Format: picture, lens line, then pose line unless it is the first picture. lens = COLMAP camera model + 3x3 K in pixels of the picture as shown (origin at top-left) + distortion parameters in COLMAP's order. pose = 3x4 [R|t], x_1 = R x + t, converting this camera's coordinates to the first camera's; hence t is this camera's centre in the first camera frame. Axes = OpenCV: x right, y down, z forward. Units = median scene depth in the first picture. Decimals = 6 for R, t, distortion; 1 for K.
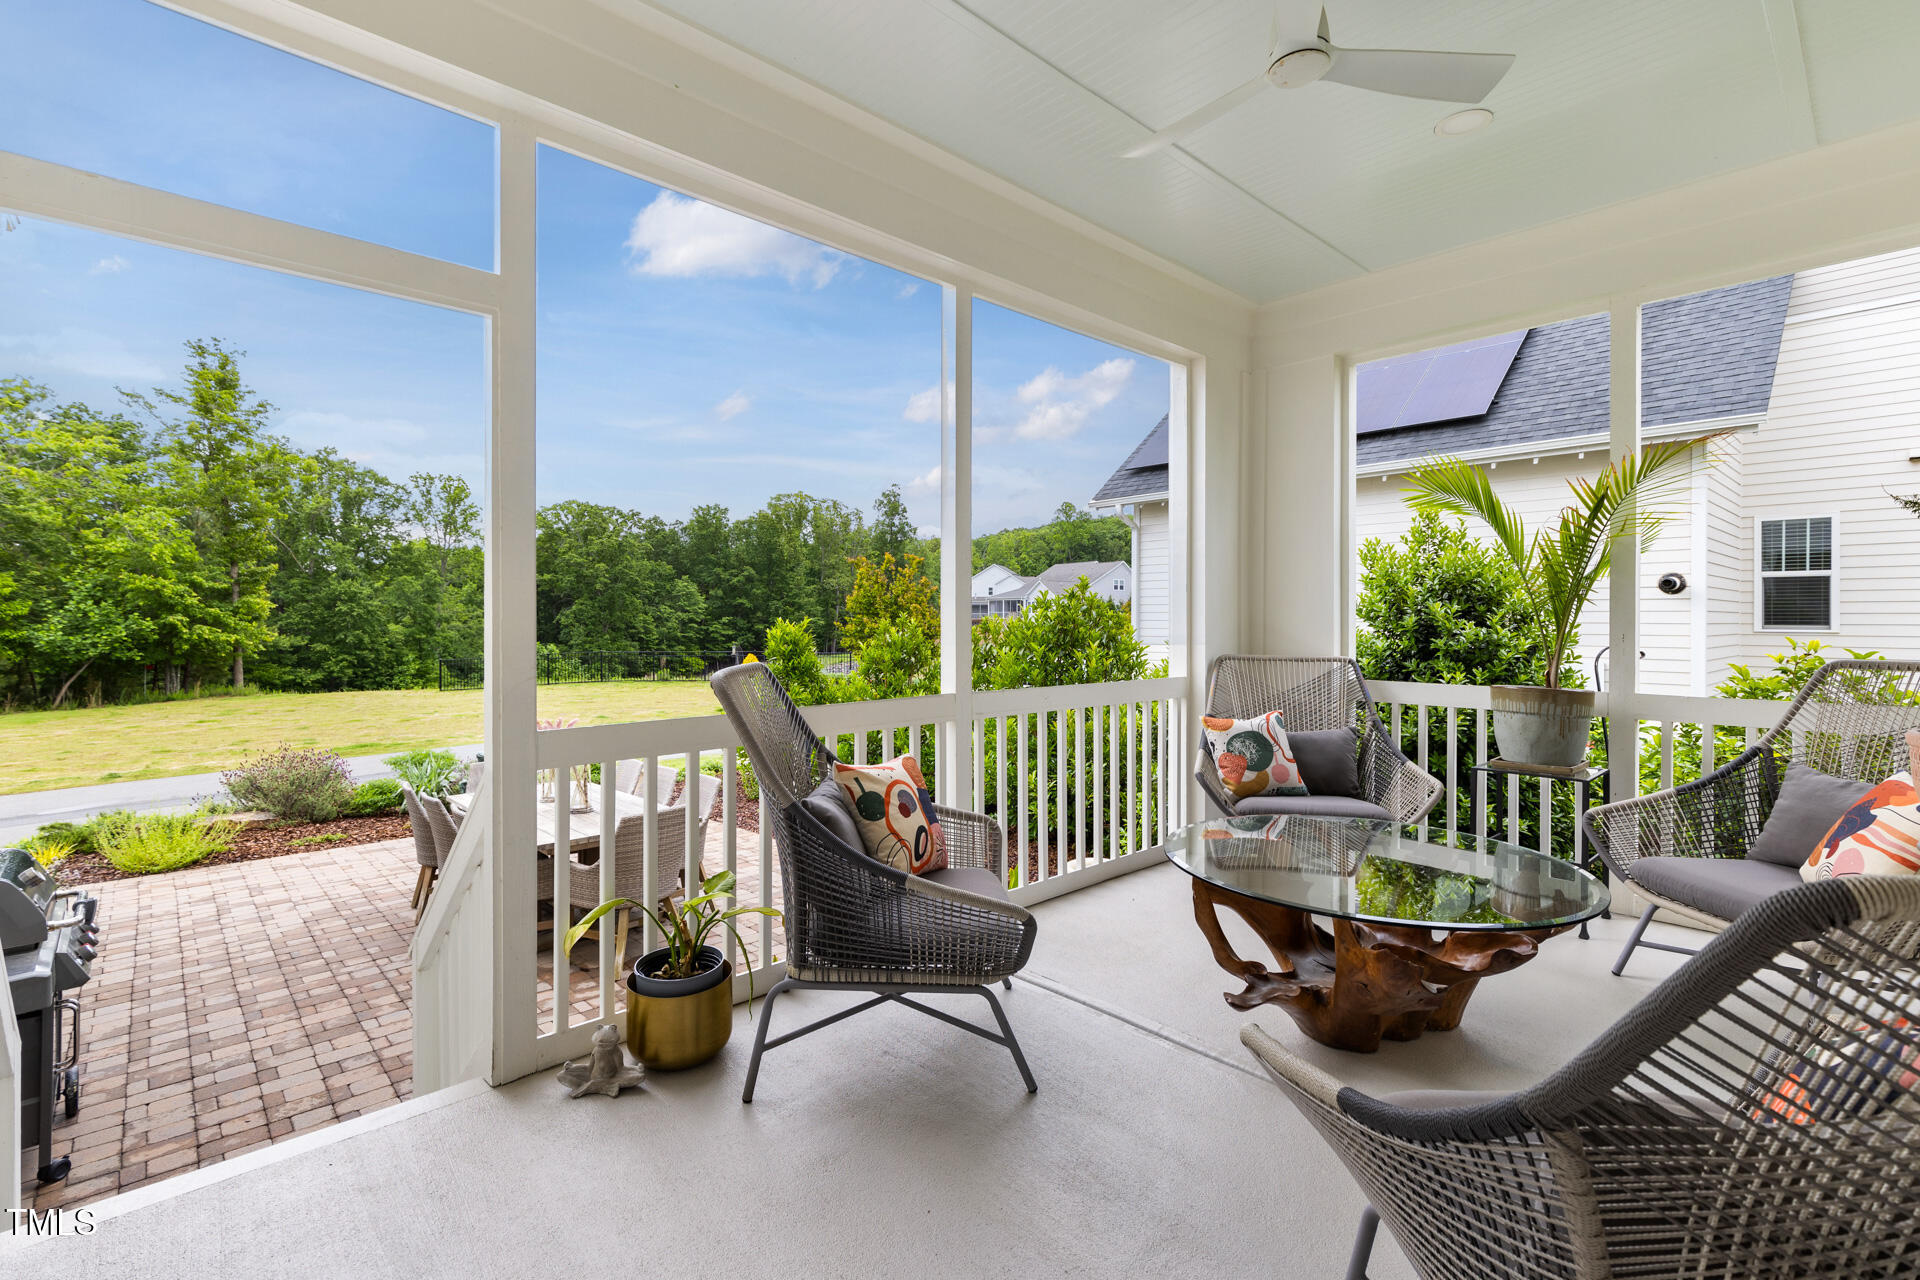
lens RADIAL K [[879.0, 0, 954.6], [0, 879.0, 619.9], [0, 0, 1]] dist [0.000363, 0.000929]
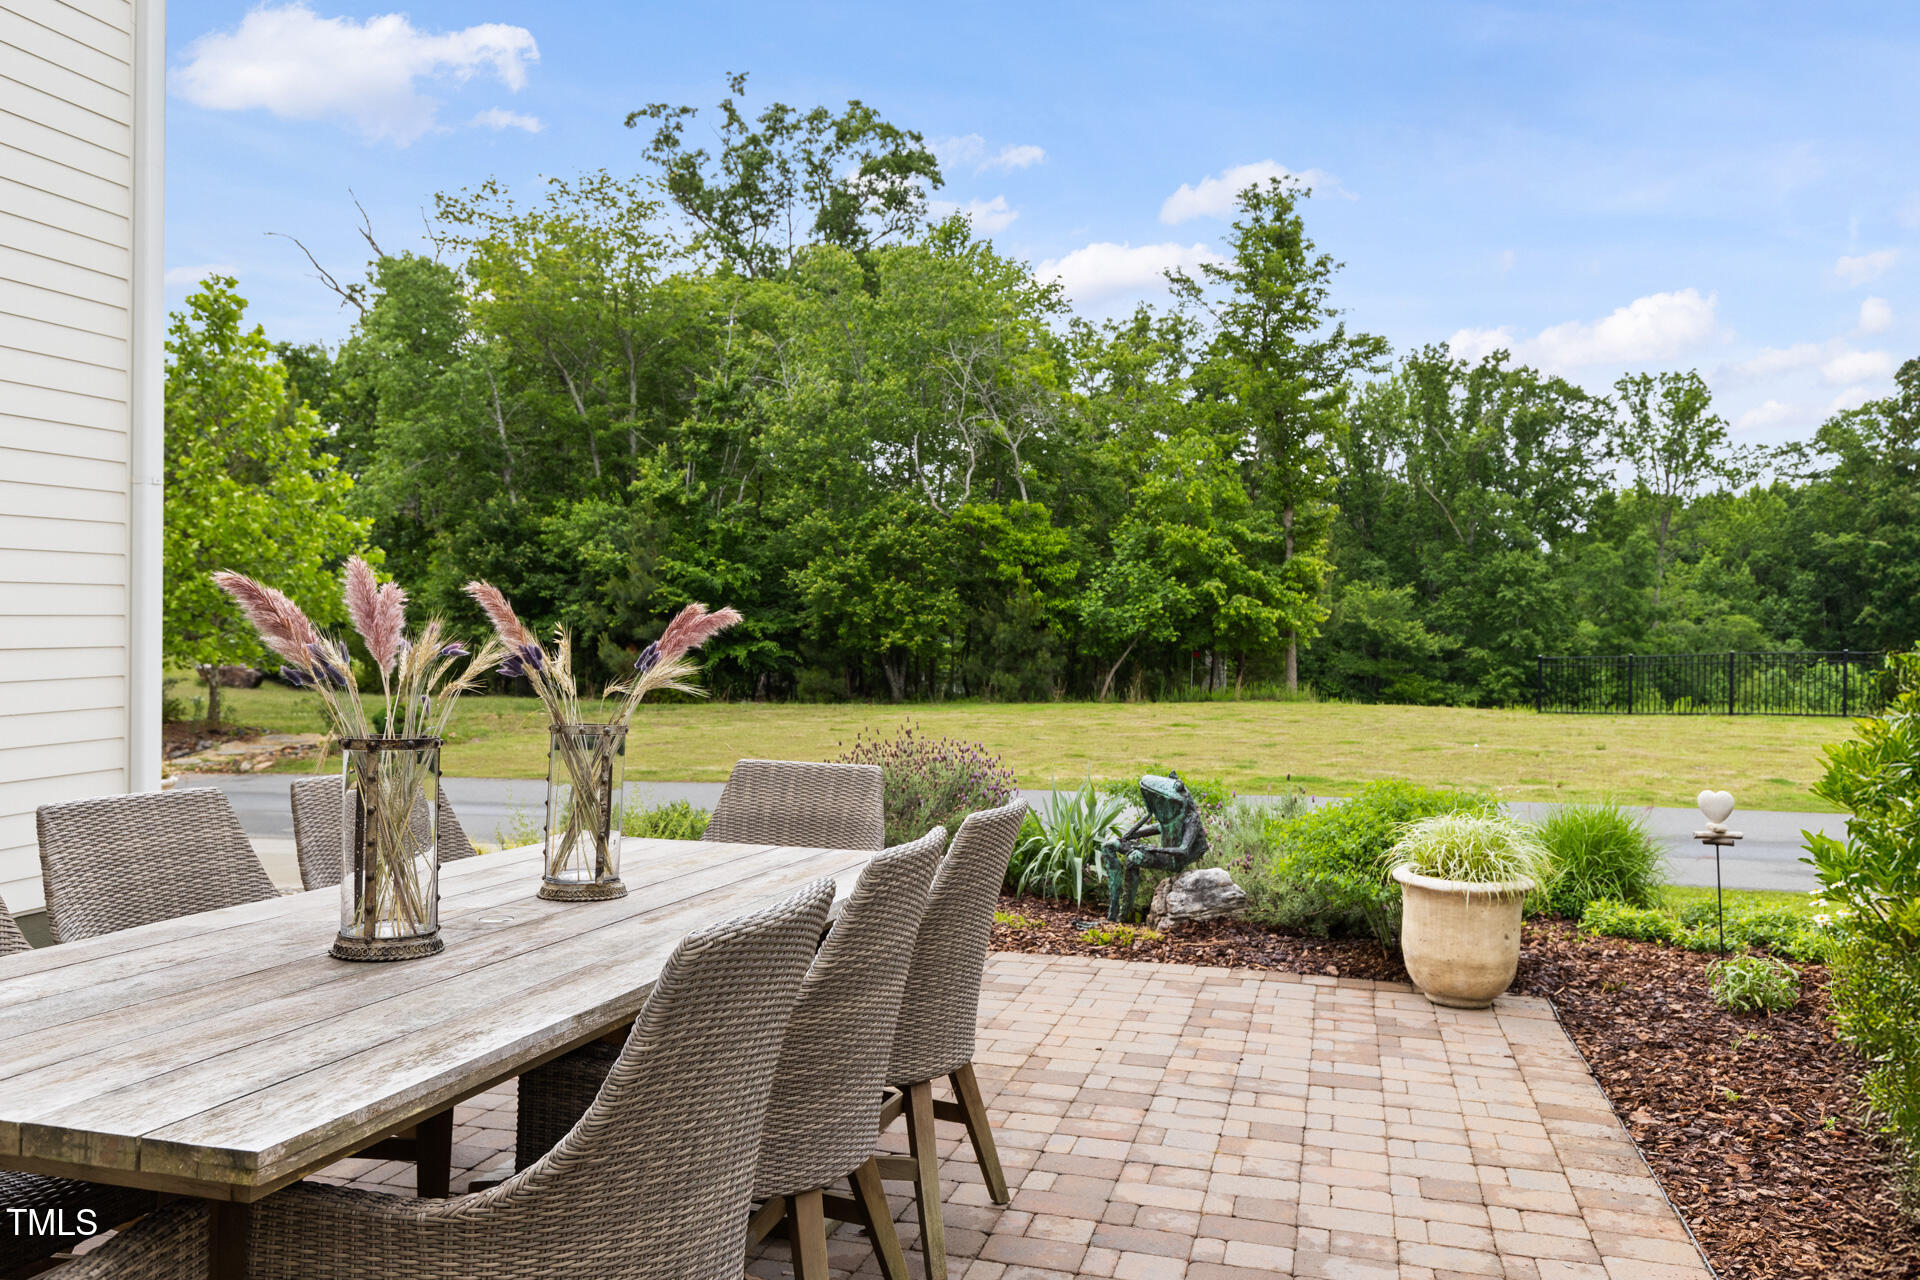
lens RADIAL K [[1453.2, 0, 960.0], [0, 1453.2, 640.0], [0, 0, 1]] dist [-0.011234, -0.003204]
pose [[0.532473, 0.023590, -0.846118, -0.006103], [-0.019474, 0.999688, 0.015616, 0.026787], [0.846223, 0.008162, 0.532766, 0.196938]]
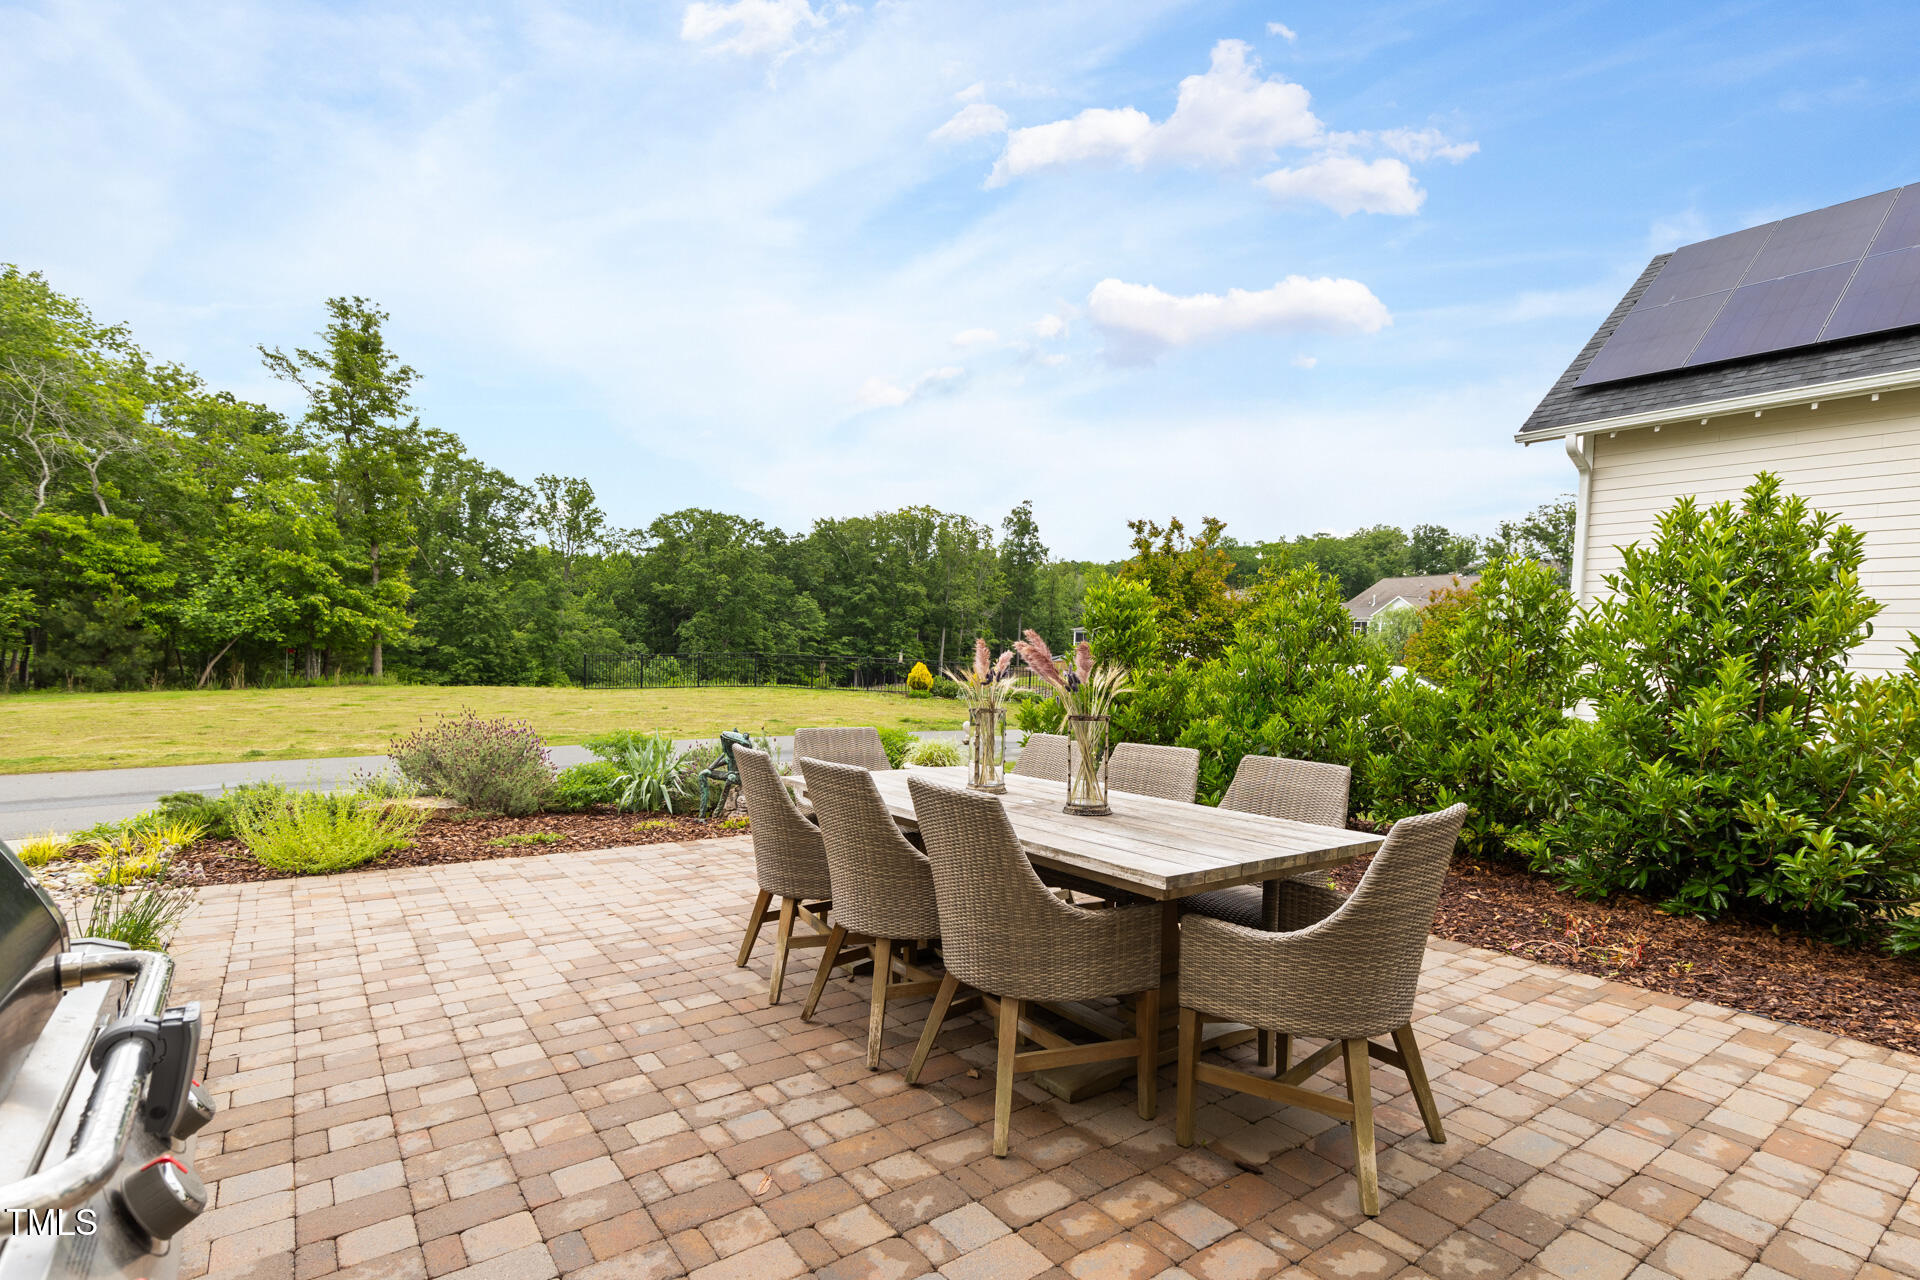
lens RADIAL K [[911.3, 0, 966.5], [0, 911.3, 692.8], [0, 0, 1]] dist [-0.000079, -0.000958]
pose [[0.994130, 0.043213, -0.099190, -0.094654], [-0.038977, 0.998260, 0.044252, 0.026940], [0.100930, -0.040126, 0.994084, 0.098715]]
